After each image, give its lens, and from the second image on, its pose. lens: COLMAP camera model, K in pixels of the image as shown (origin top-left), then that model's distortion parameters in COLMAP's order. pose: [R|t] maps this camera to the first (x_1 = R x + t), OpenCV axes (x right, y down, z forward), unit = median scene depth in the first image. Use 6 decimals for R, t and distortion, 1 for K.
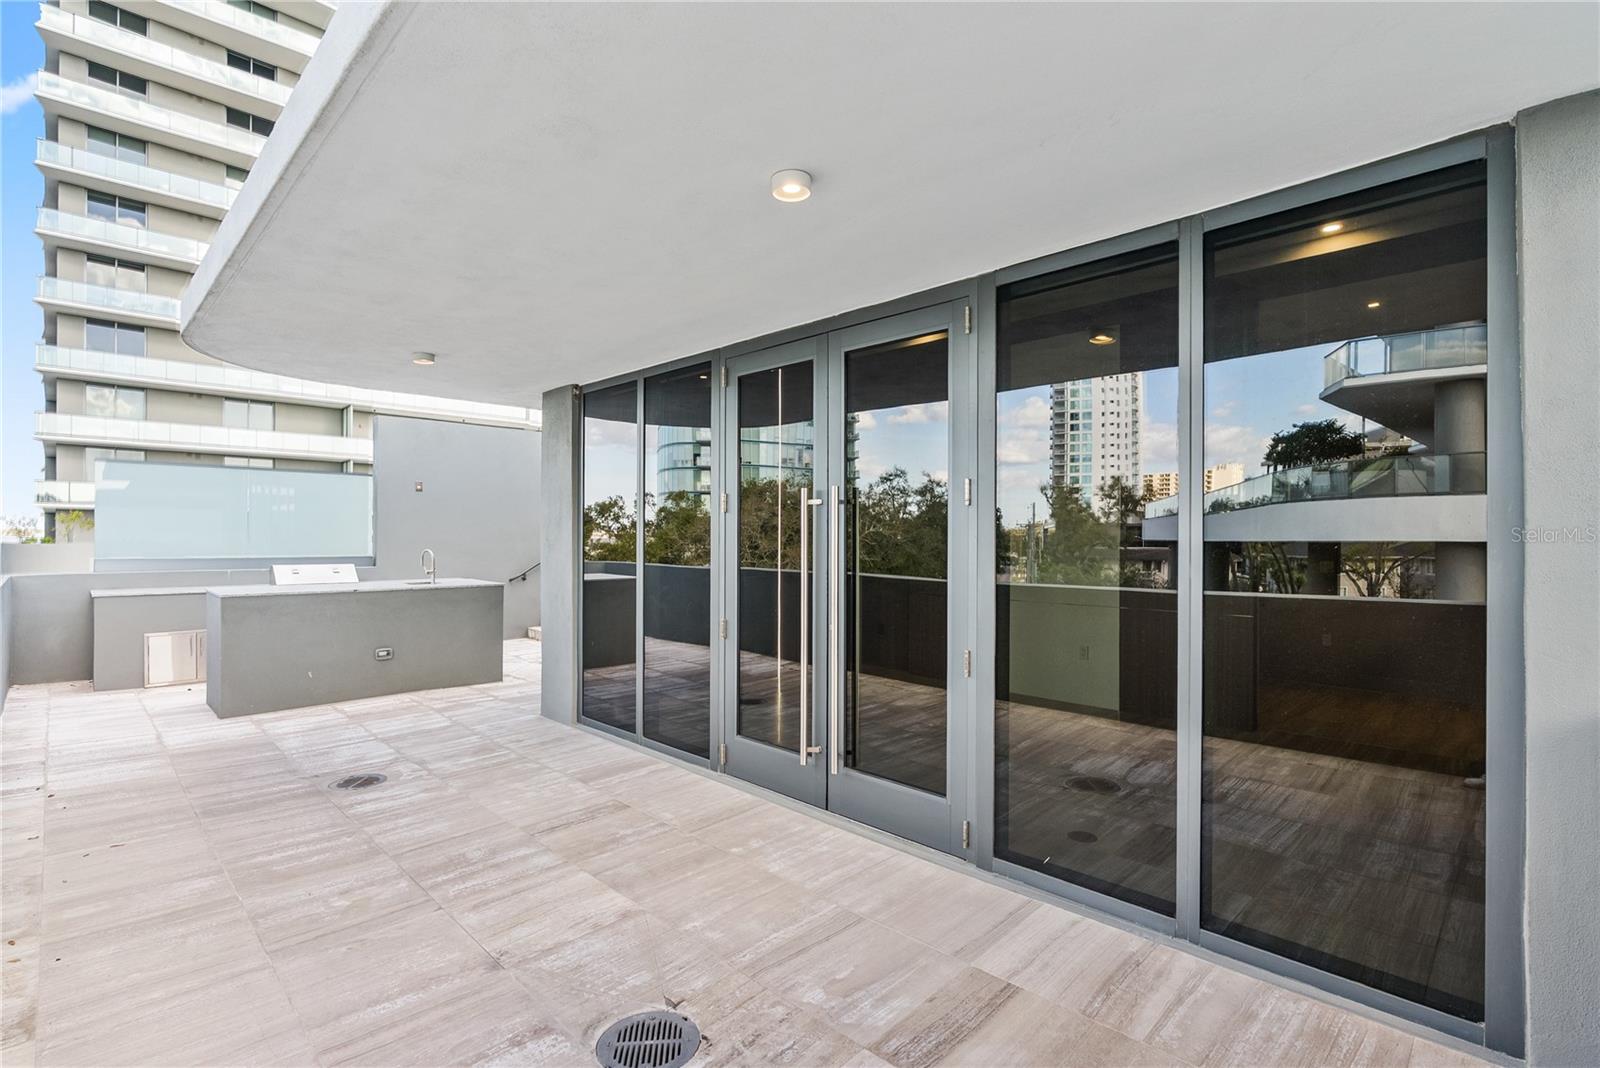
lens RADIAL K [[733.1, 0, 805.0], [0, 733.1, 539.0], [0, 0, 1]] dist [-0.014061, 0.006135]
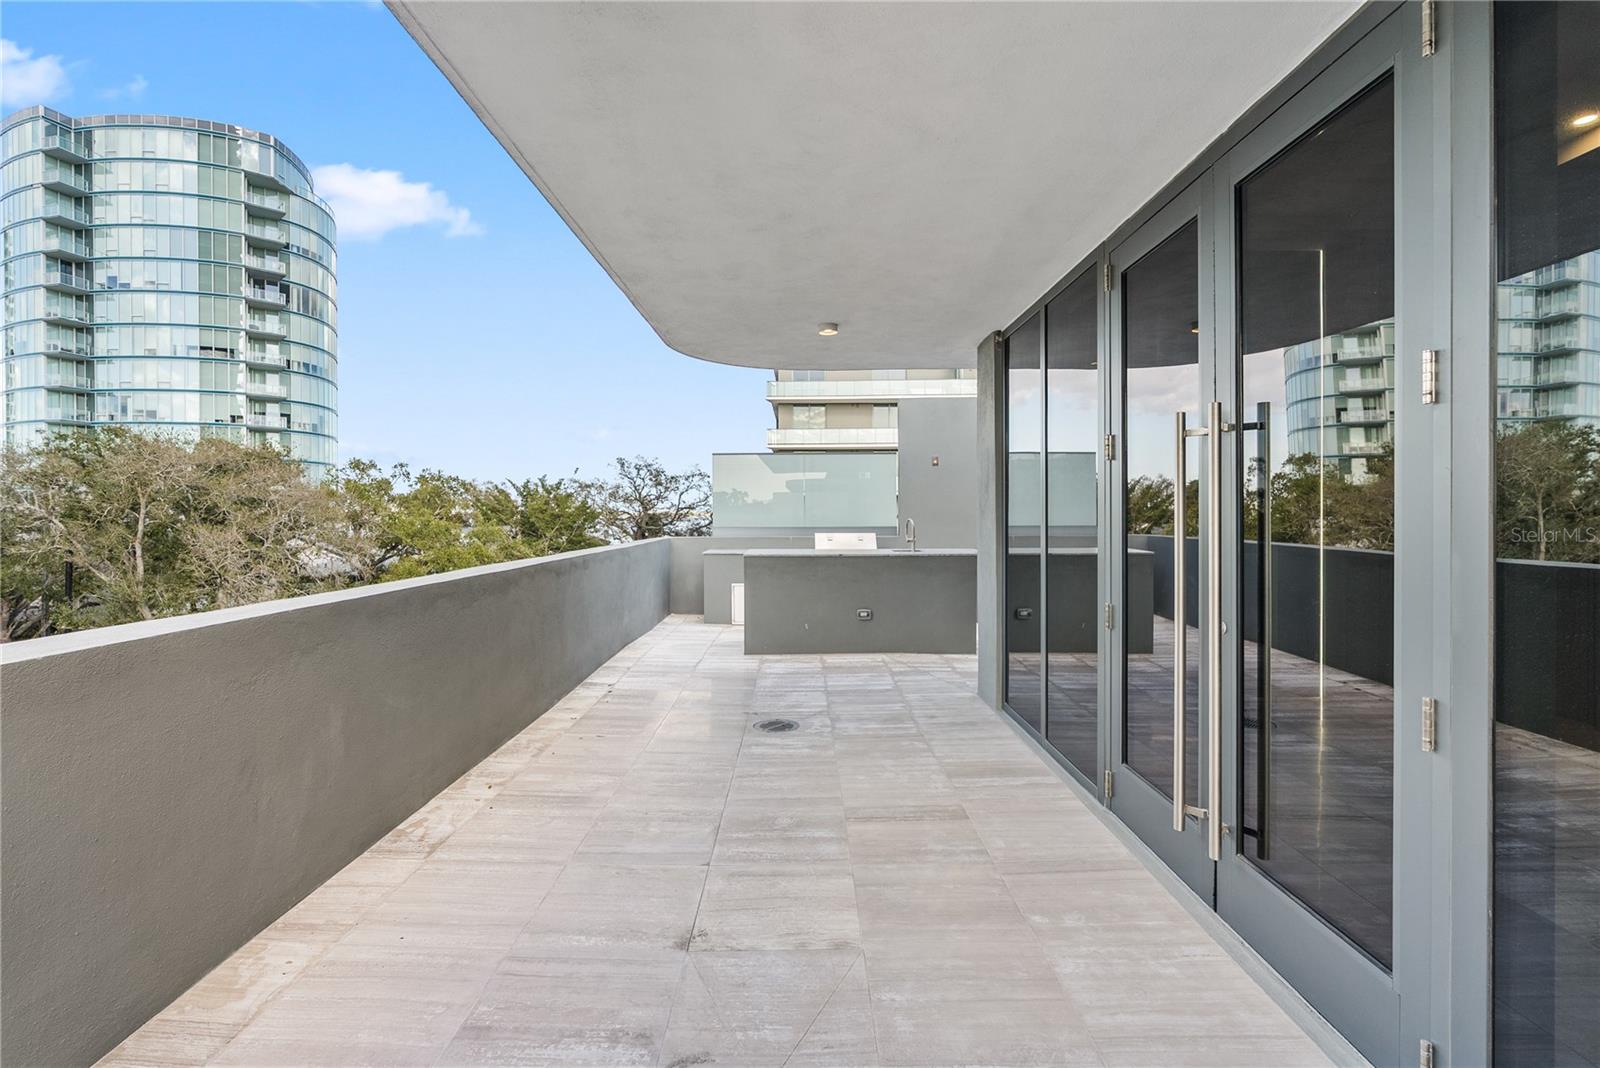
lens RADIAL K [[733.1, 0, 799.1], [0, 733.1, 520.5], [0, 0, 1]] dist [-0.014061, 0.006135]
pose [[0.697744, -0.002096, -0.716344, 0.220405], [0.006584, 0.999972, 0.003488, 0.022447], [0.716317, -0.007150, 0.697738, 0.280692]]
